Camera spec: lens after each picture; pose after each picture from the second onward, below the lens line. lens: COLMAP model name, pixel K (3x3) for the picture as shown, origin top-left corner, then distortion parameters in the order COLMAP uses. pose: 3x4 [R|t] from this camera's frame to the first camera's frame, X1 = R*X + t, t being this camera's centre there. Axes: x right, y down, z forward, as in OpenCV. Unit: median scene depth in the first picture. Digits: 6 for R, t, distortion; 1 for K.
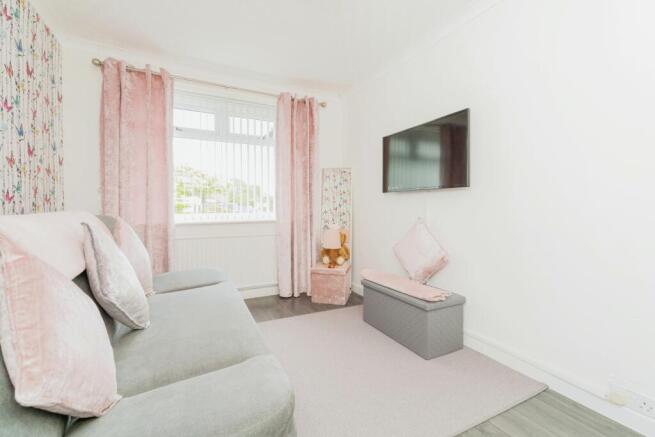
lens RADIAL K [[288.3, 0, 327.4], [0, 288.3, 214.3], [0, 0, 1]] dist [0.009652, 0.000936]
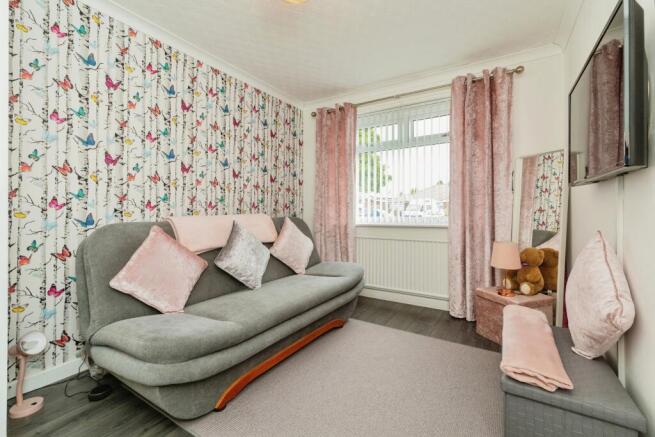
lens RADIAL K [[288.3, 0, 325.1], [0, 288.3, 213.6], [0, 0, 1]] dist [0.009652, 0.000936]
pose [[0.515675, 0.006881, -0.856757, 0.407775], [-0.020320, 0.999785, -0.004200, -0.006992], [0.856543, 0.019575, 0.515704, 0.239742]]
